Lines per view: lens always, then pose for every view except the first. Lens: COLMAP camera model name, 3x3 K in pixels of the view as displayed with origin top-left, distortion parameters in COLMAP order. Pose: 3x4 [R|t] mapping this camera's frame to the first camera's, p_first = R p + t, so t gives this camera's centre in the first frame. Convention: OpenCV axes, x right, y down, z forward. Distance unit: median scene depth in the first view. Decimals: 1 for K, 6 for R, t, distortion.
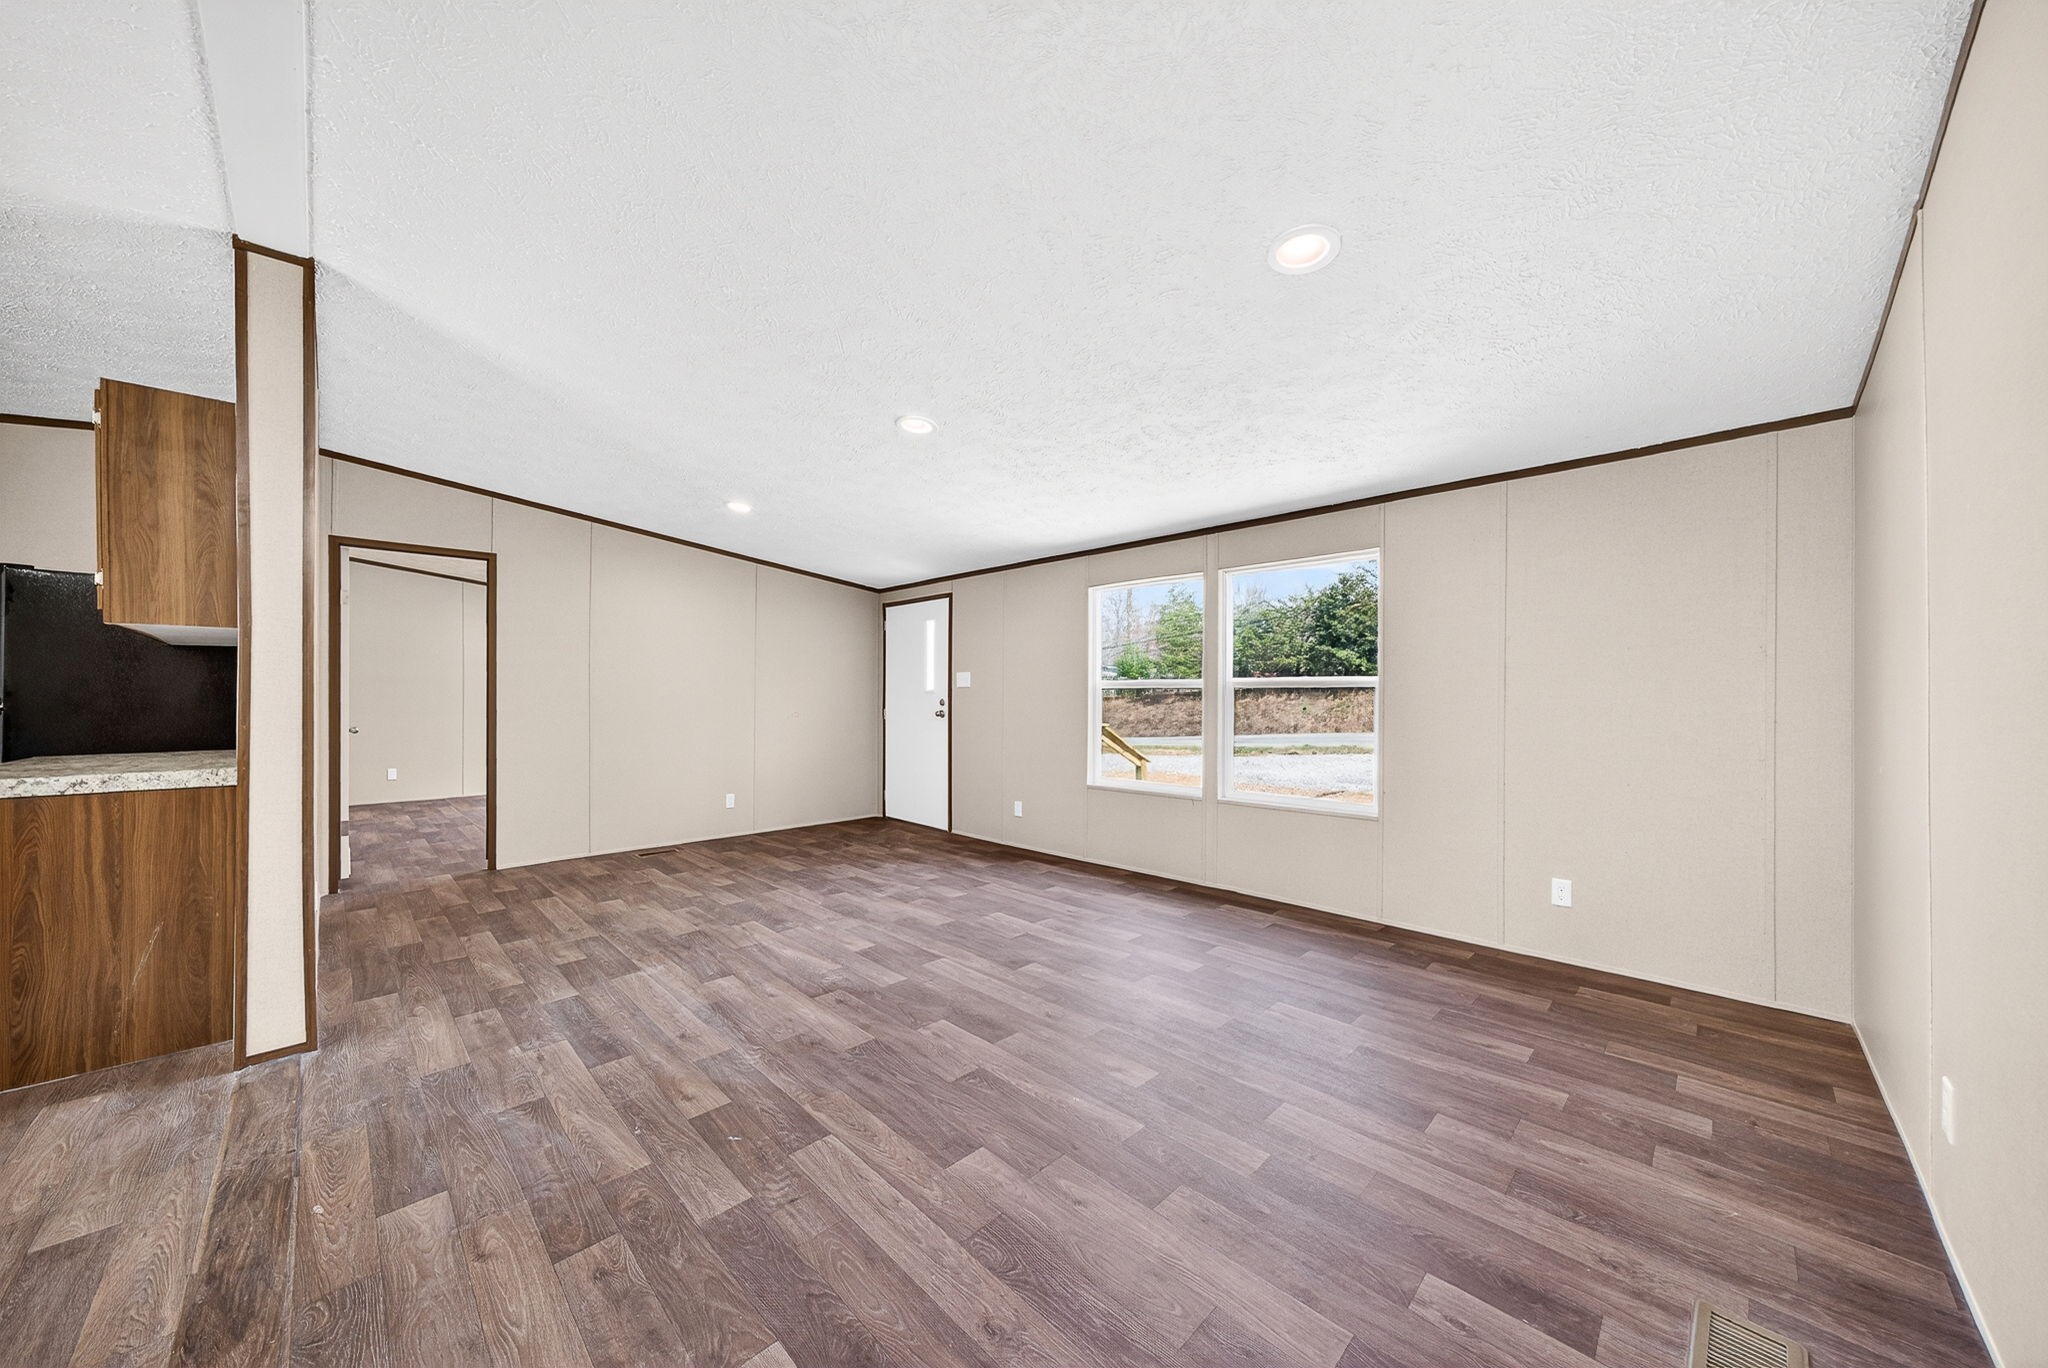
lens RADIAL K [[707.8, 0, 1046.8], [0, 707.8, 692.9], [0, 0, 1]] dist [-0.001498, 0.000836]
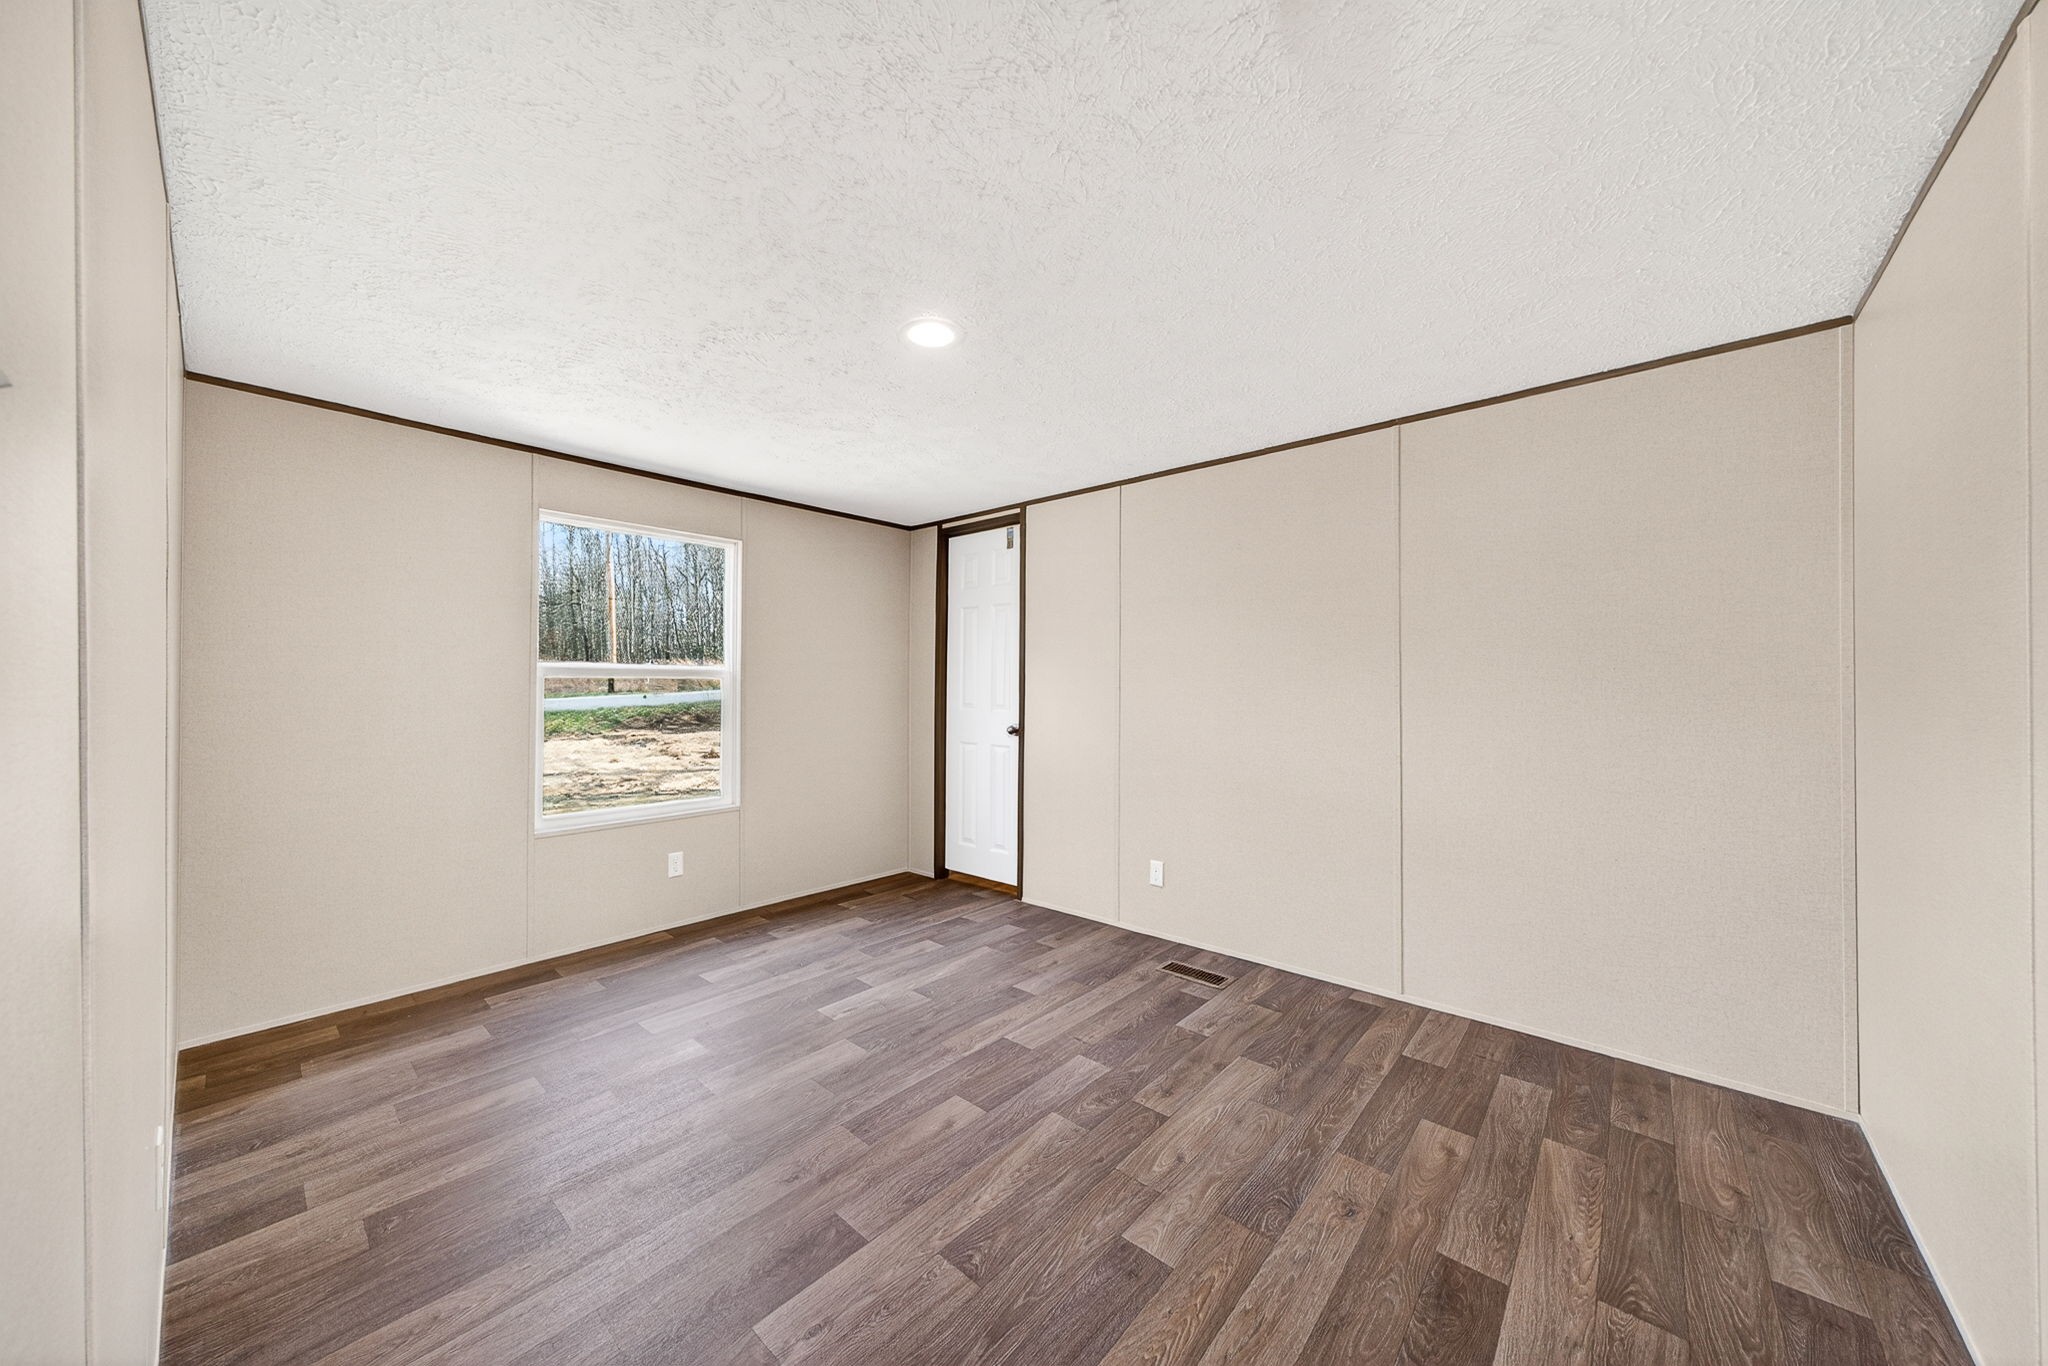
lens RADIAL K [[707.8, 0, 991.0], [0, 707.8, 674.1], [0, 0, 1]] dist [-0.001498, 0.000836]
pose [[-0.027905, 0.020298, 0.999404, -1.386939], [-0.008670, 0.999751, -0.020547, 0.018686], [-0.999573, -0.009238, -0.027722, 1.618322]]
